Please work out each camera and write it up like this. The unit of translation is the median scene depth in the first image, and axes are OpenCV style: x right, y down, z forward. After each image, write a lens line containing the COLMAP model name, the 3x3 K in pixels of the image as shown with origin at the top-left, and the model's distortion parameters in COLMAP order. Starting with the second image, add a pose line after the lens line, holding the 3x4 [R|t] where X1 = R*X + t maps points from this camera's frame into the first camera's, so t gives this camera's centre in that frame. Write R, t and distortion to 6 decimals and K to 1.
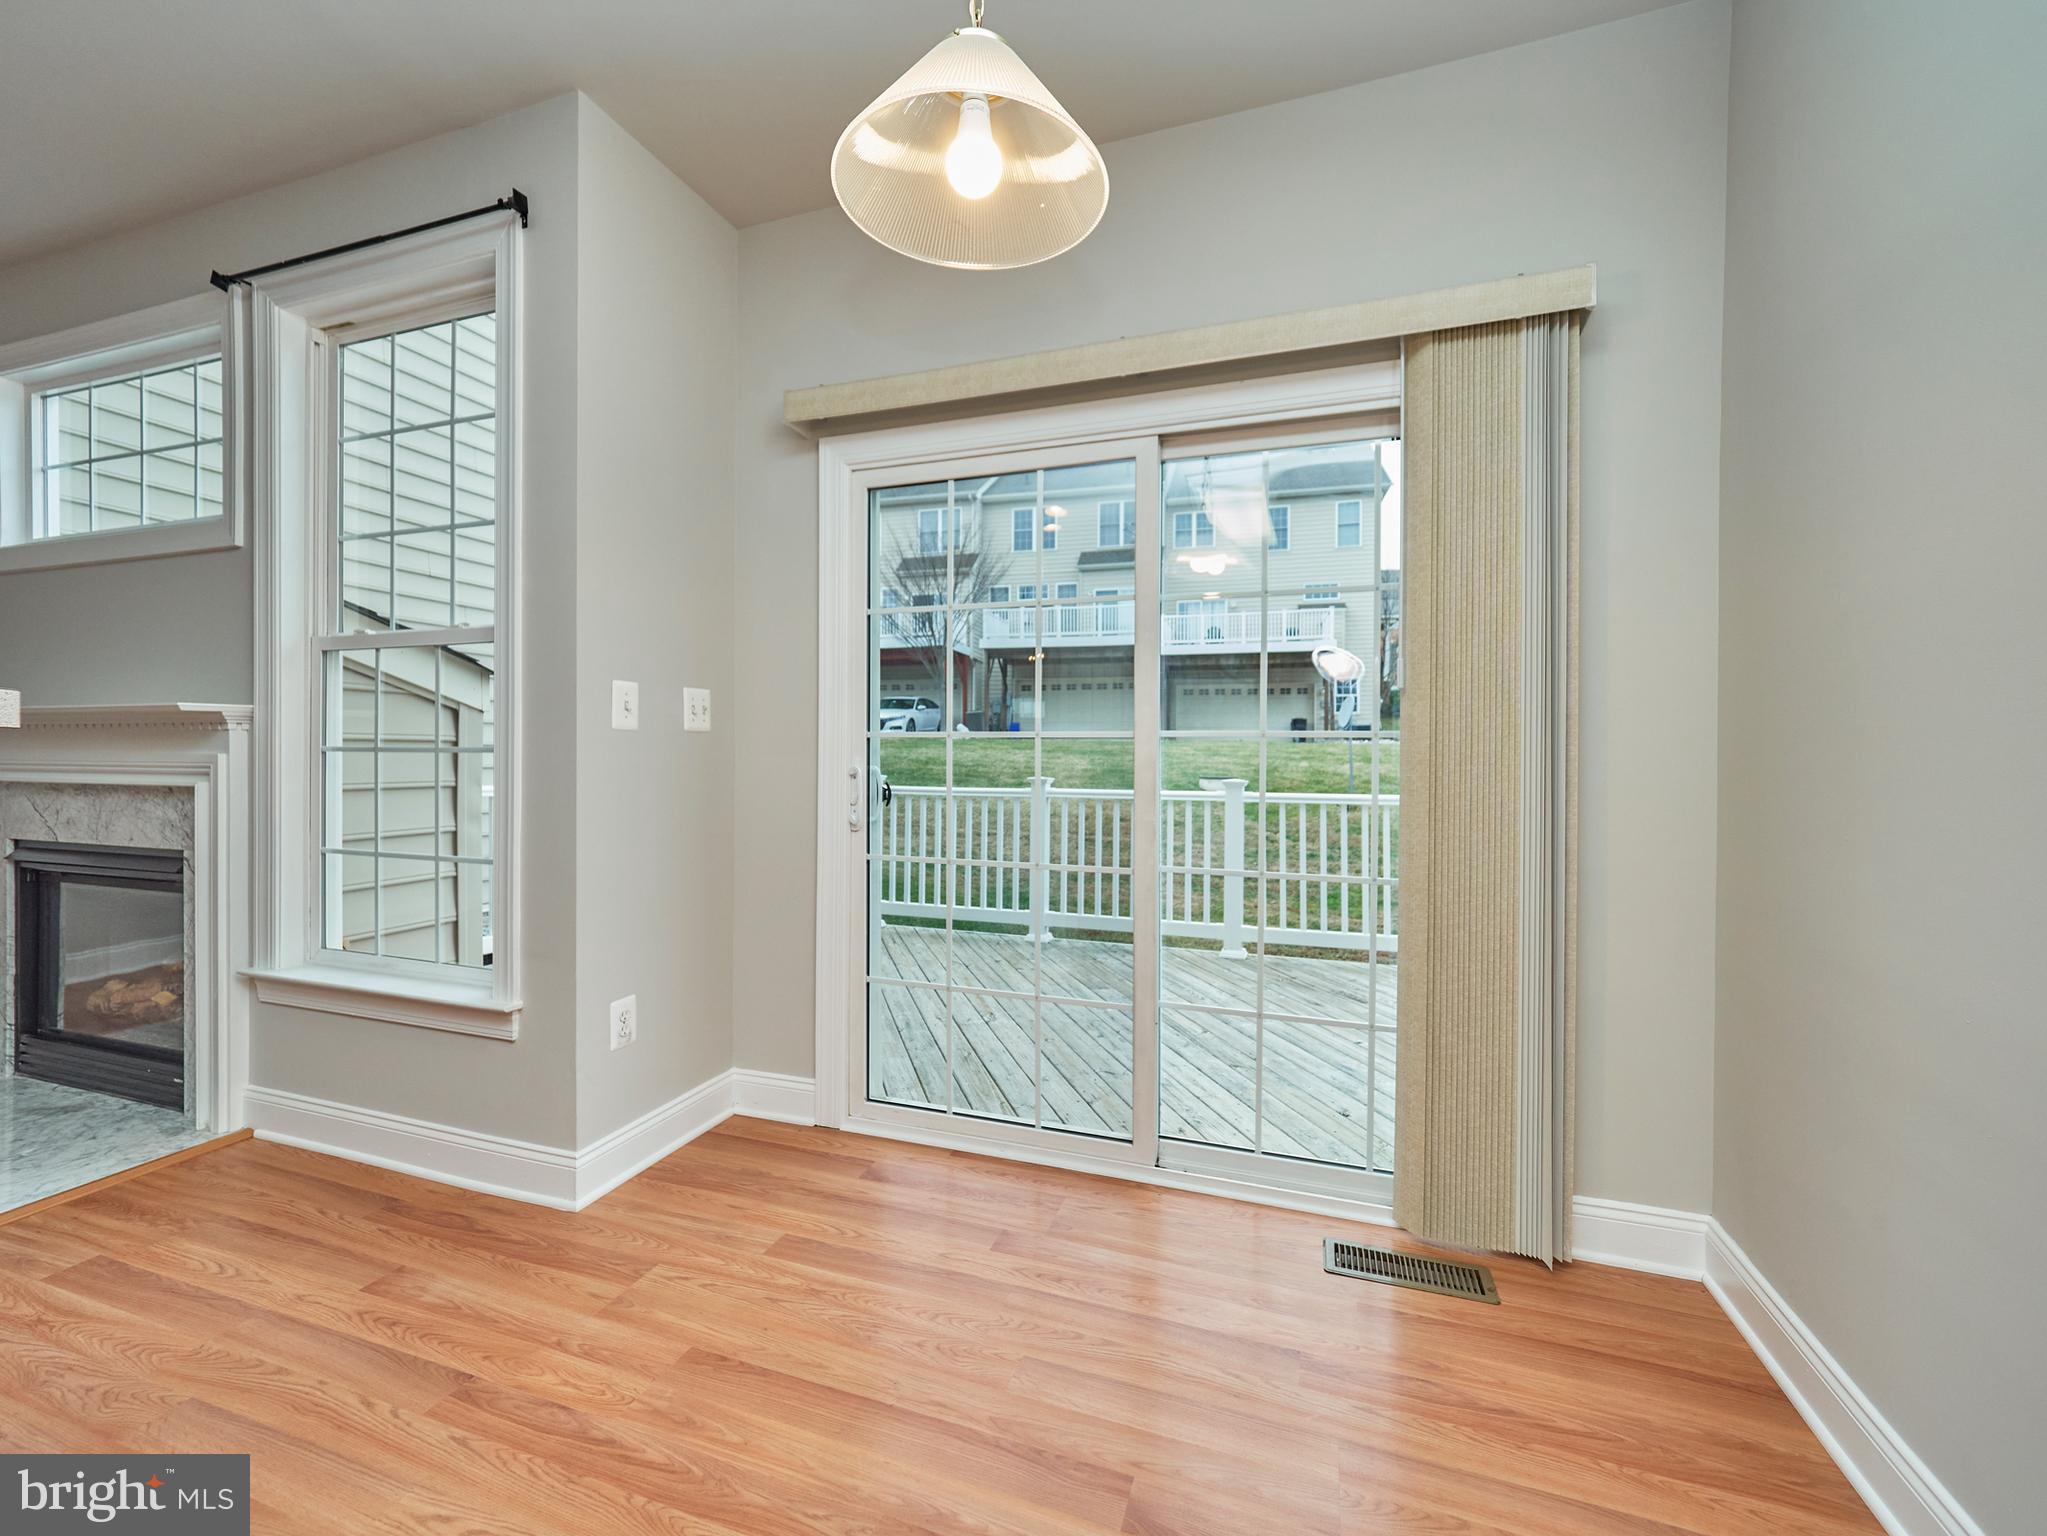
lens RADIAL K [[863.3, 0, 1032.0], [0, 863.3, 754.6], [0, 0, 1]] dist [-0.003561, 0.002867]
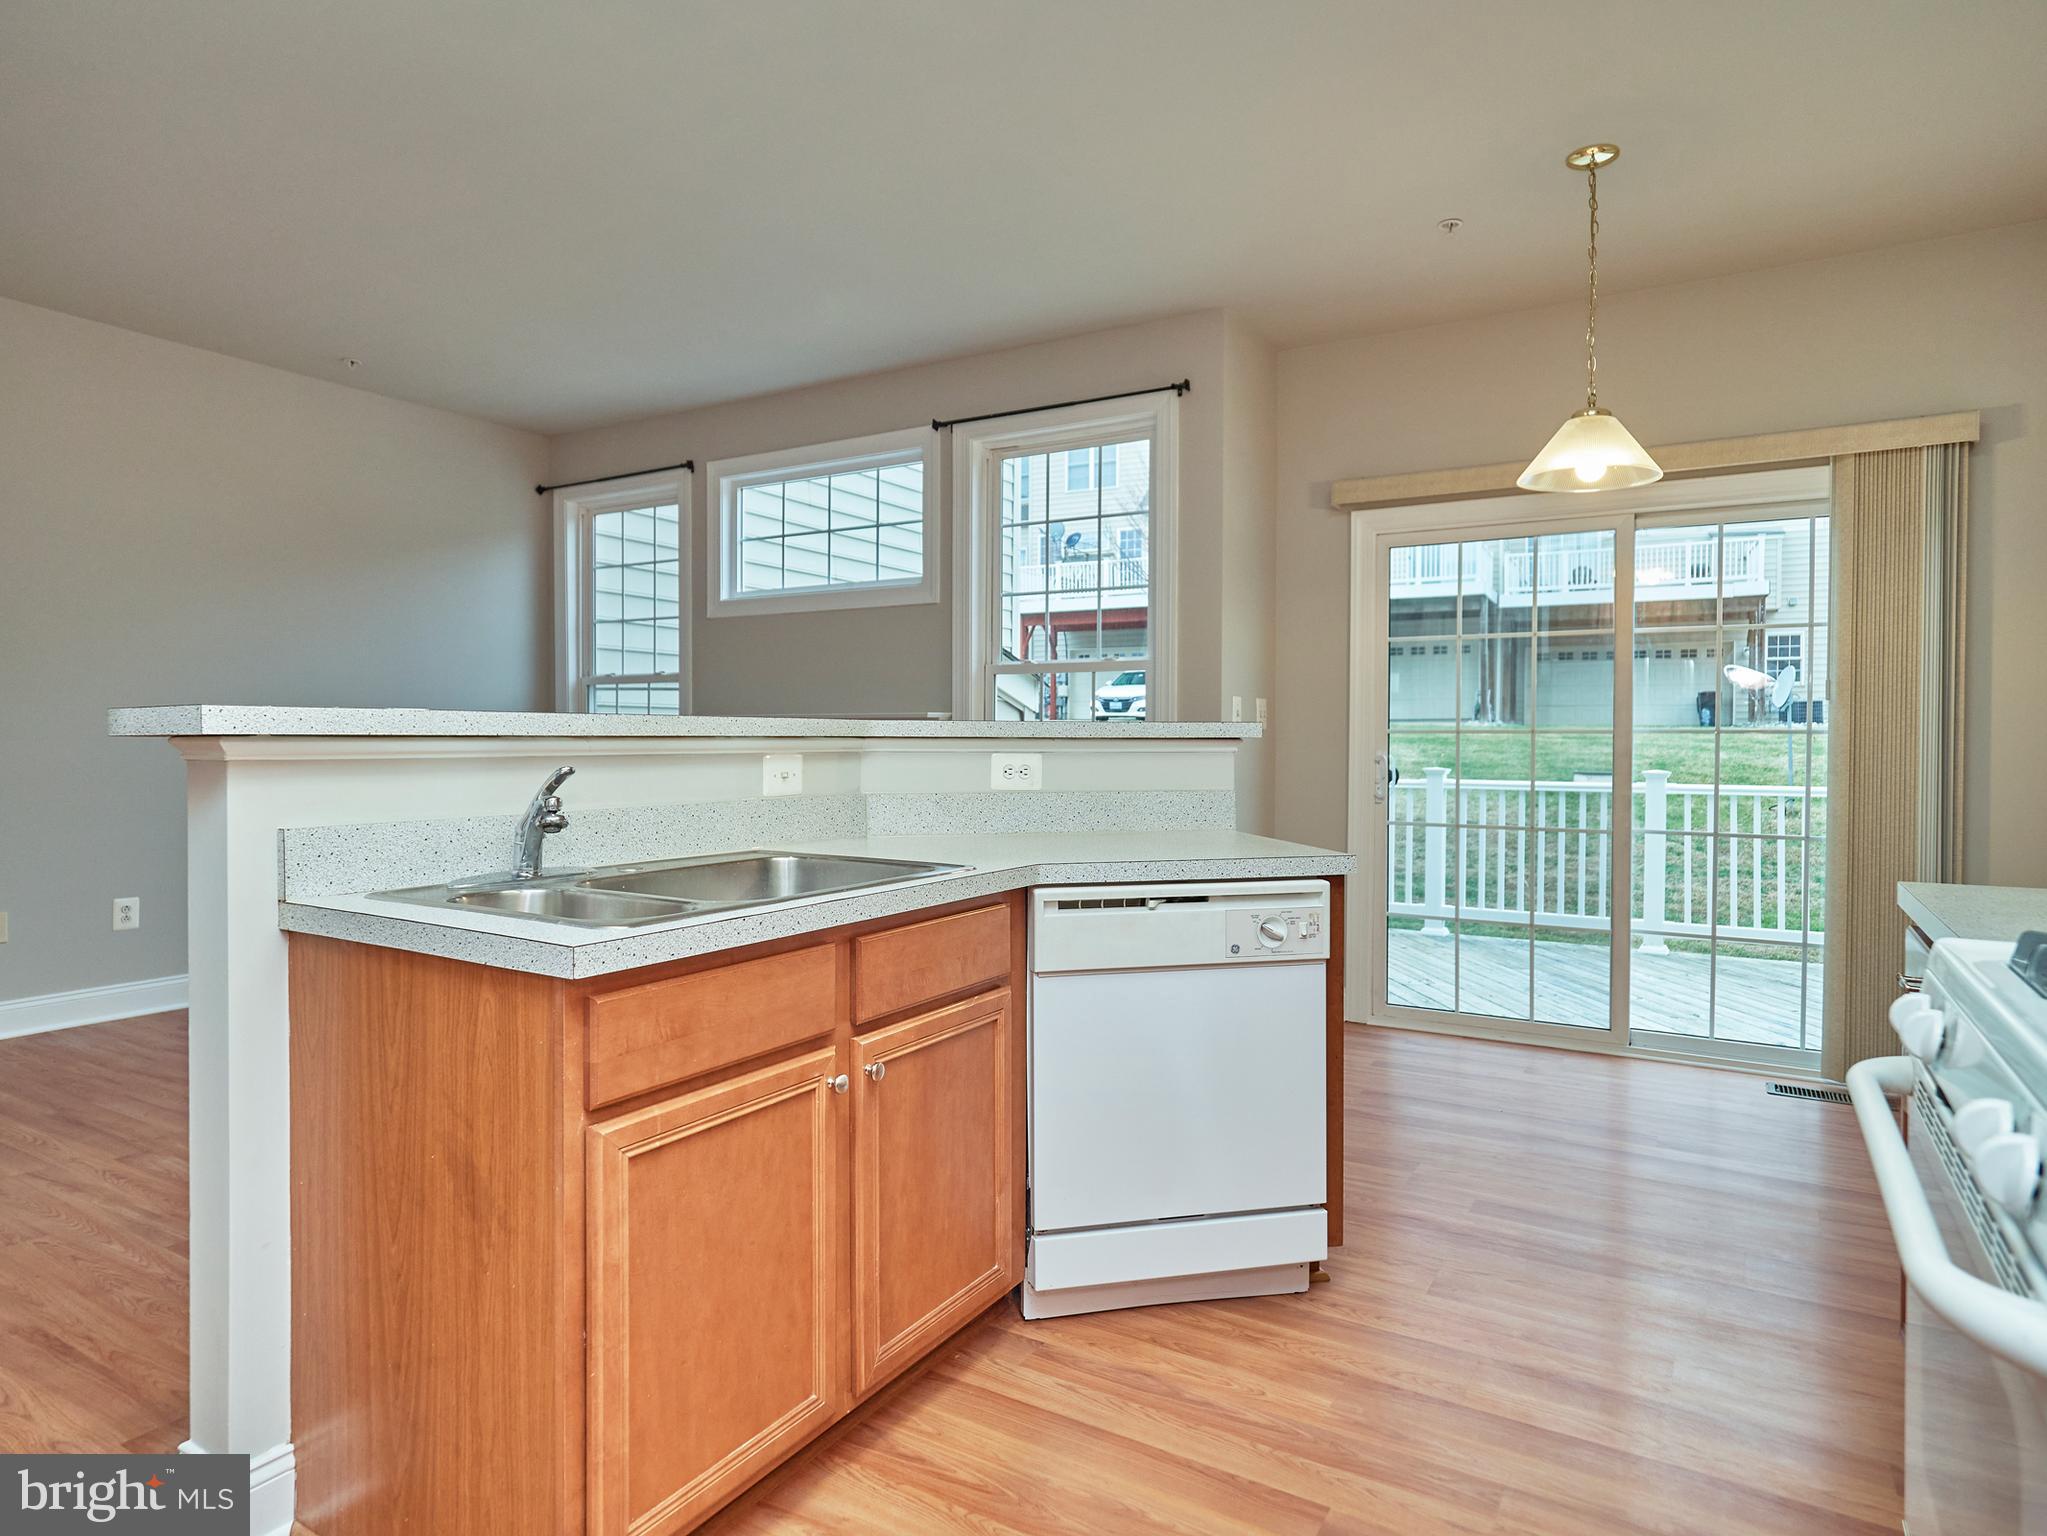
lens RADIAL K [[1193.4, 0, 1016.4], [0, 1193.4, 764.8], [0, 0, 1]] dist [0.002967, 0.002761]
pose [[0.975763, 0.004112, -0.218791, -0.105734], [-0.000031, 0.999826, 0.018655, -0.001895], [0.218830, -0.018196, 0.975593, -0.289157]]
